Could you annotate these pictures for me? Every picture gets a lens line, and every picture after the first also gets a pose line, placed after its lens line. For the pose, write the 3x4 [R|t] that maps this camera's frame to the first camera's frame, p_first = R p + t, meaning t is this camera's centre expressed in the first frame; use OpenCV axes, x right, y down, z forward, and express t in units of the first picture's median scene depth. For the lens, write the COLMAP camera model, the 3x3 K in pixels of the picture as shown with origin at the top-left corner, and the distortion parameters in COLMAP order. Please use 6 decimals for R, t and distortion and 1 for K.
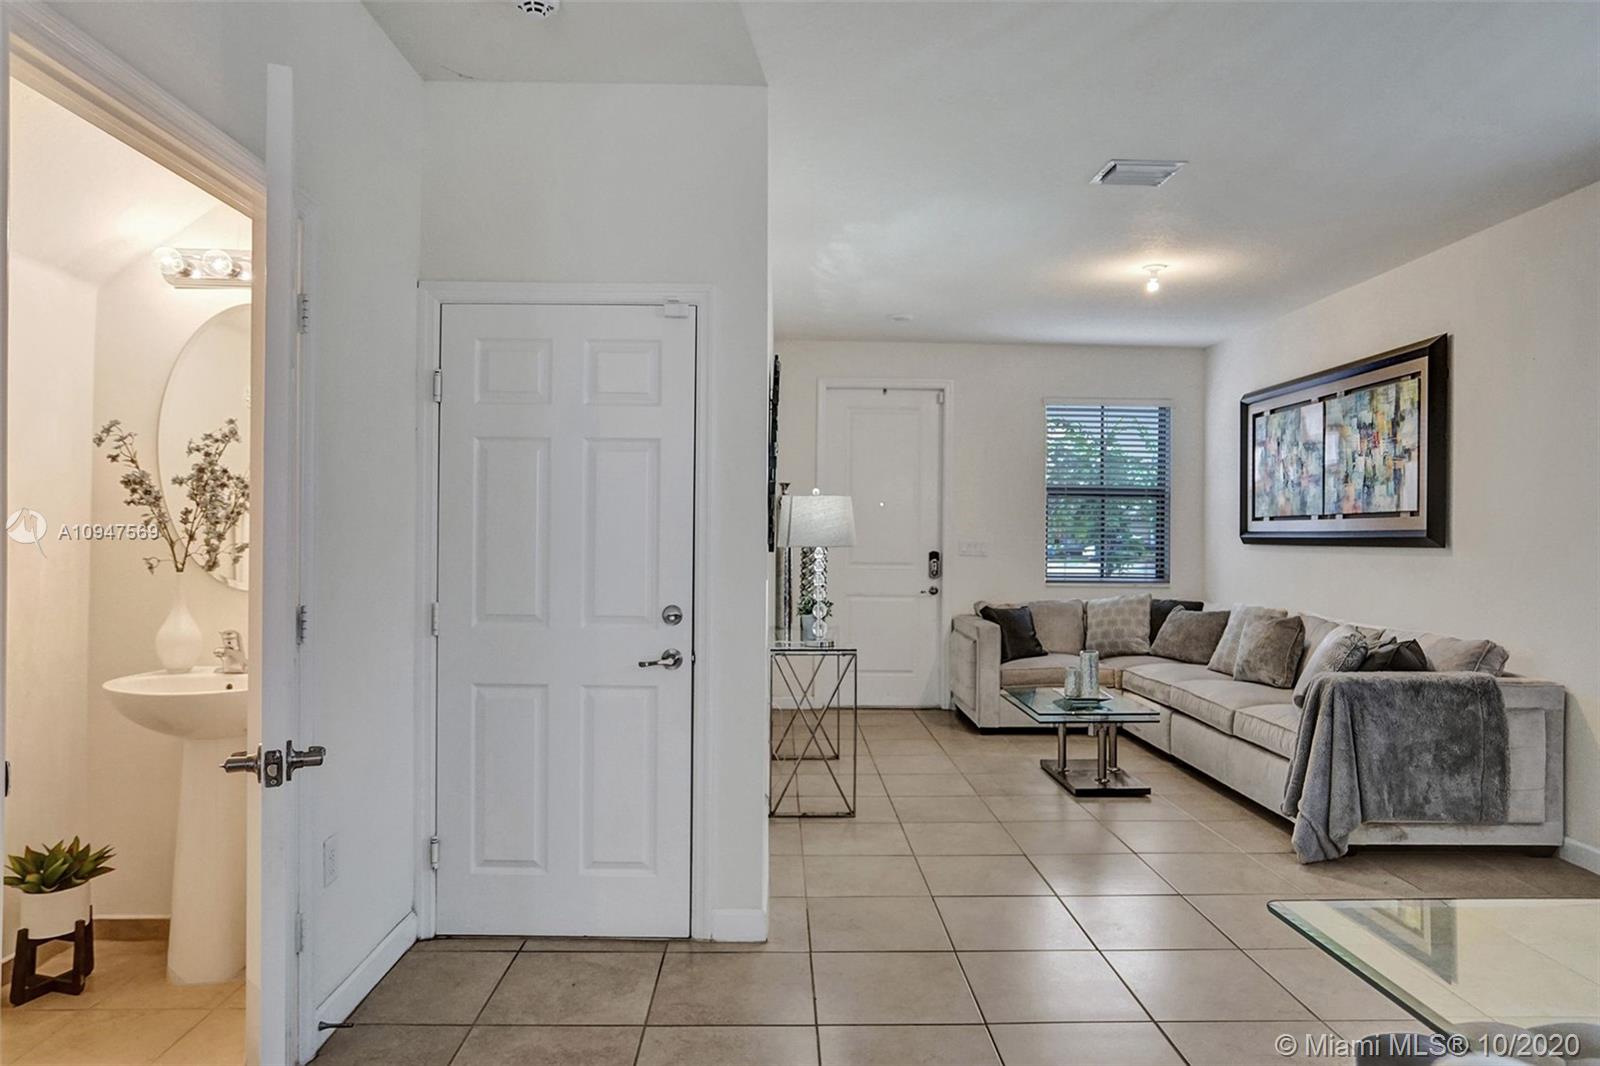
lens RADIAL K [[976.3, 0, 793.4], [0, 976.3, 533.0], [0, 0, 1]] dist [-0.034554, 0.039824]
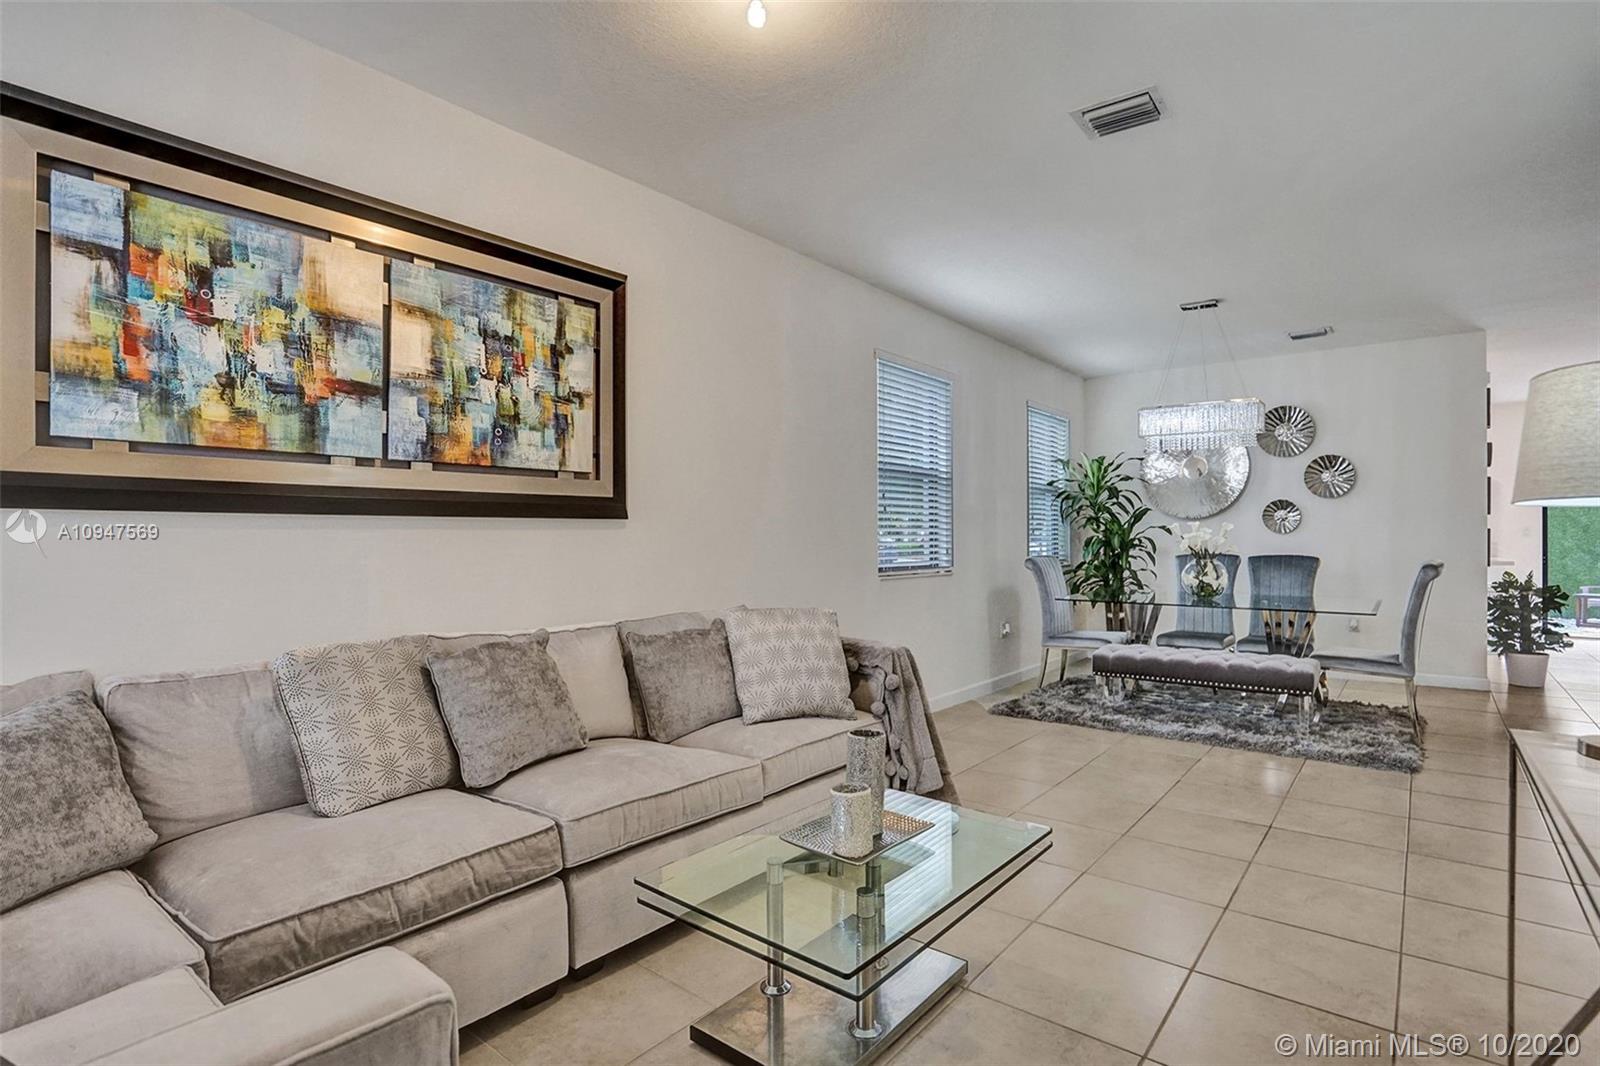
lens RADIAL K [[806.7, 0, 797.3], [0, 806.7, 527.7], [0, 0, 1]] dist [-0.061788, 0.029499]
pose [[-0.771101, -0.005498, 0.636690, 0.088747], [-0.009289, 0.999953, -0.002615, 0.022576], [-0.636646, -0.007931, -0.771116, 1.417190]]
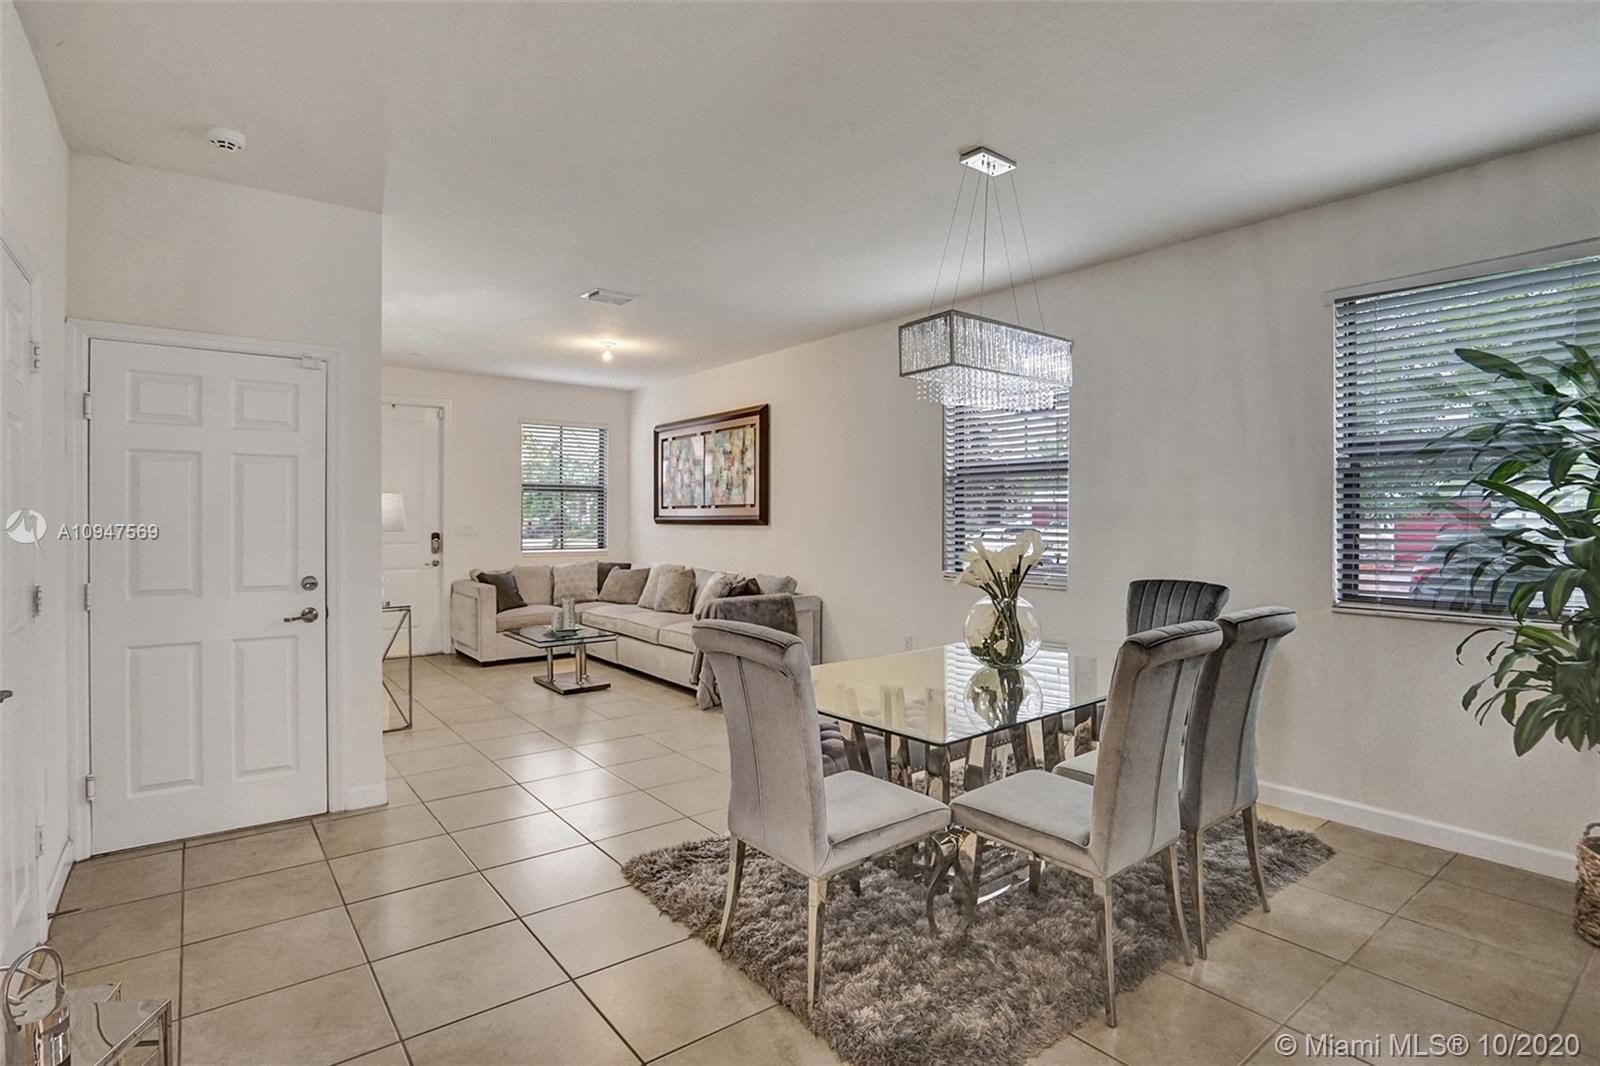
lens RADIAL K [[806.7, 0, 797.3], [0, 806.7, 527.7], [0, 0, 1]] dist [-0.061788, 0.029499]
pose [[0.804347, -0.015568, 0.593955, -0.149066], [0.005442, 0.999808, 0.018836, -0.007764], [-0.594134, -0.011918, 0.804278, -0.202195]]
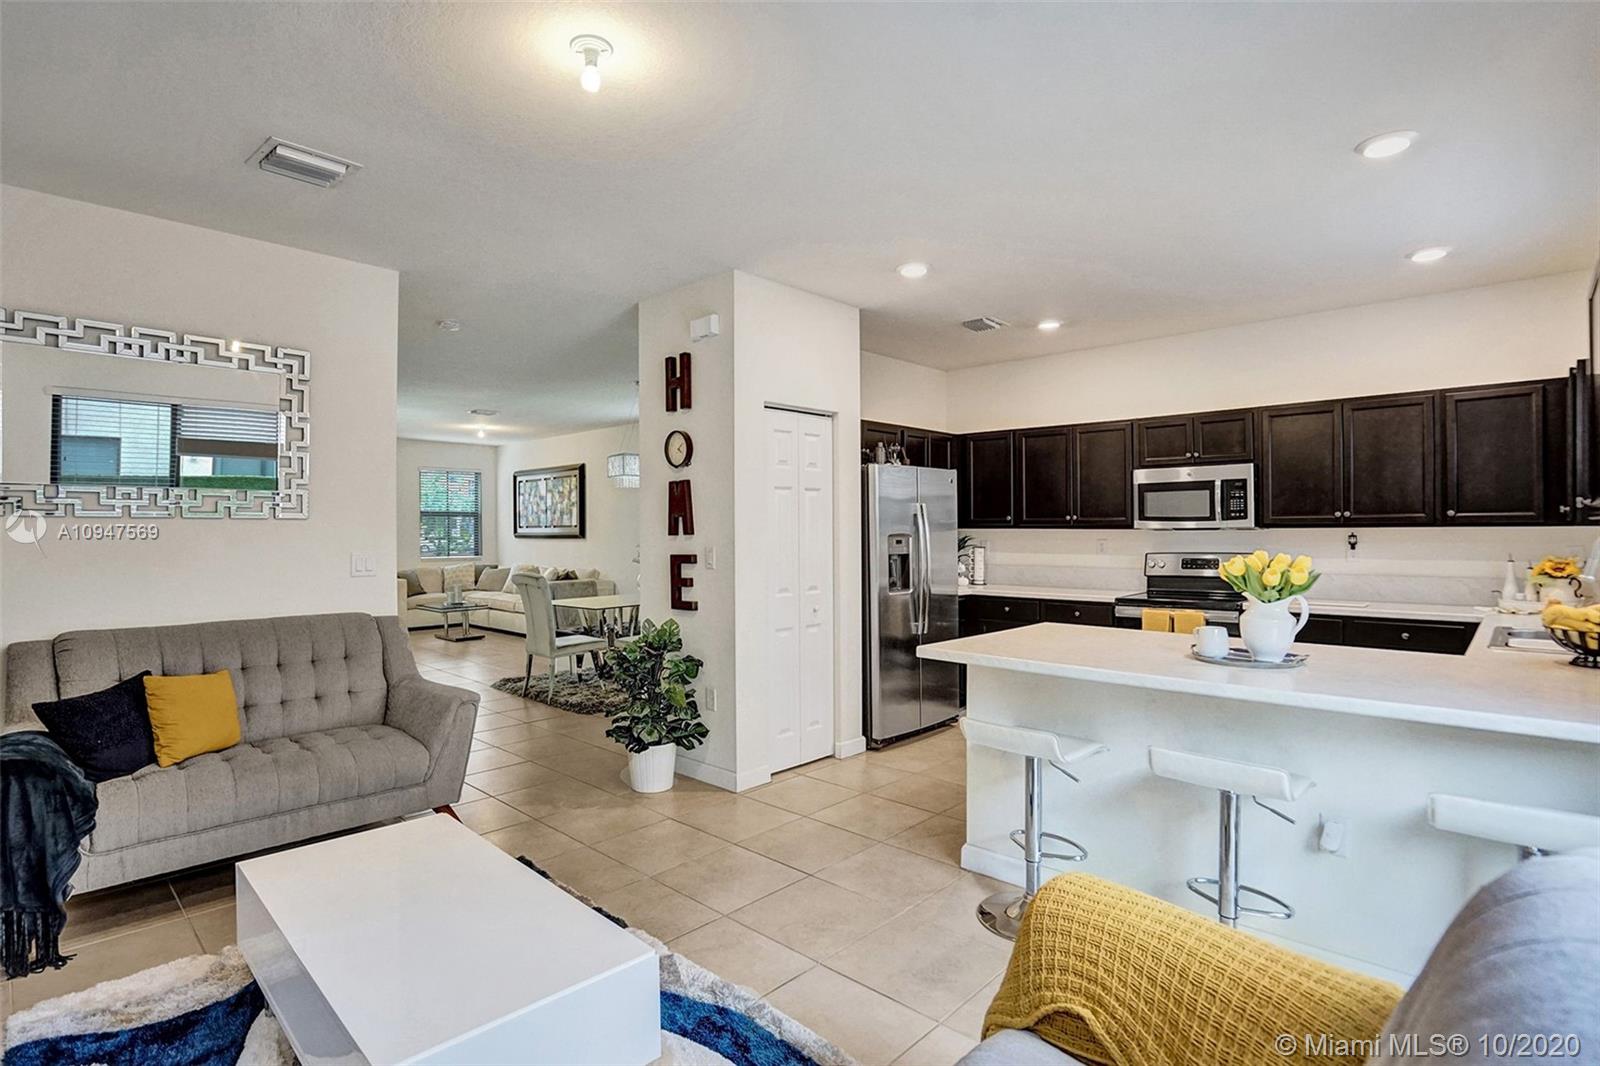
lens RADIAL K [[788.0, 0, 794.0], [0, 788.0, 537.7], [0, 0, 1]] dist [-0.070247, 0.031796]
pose [[0.705560, -0.018616, 0.708406, -0.504080], [0.009588, 0.999814, 0.016724, -0.019731], [-0.708585, -0.005007, 0.705607, -1.020423]]
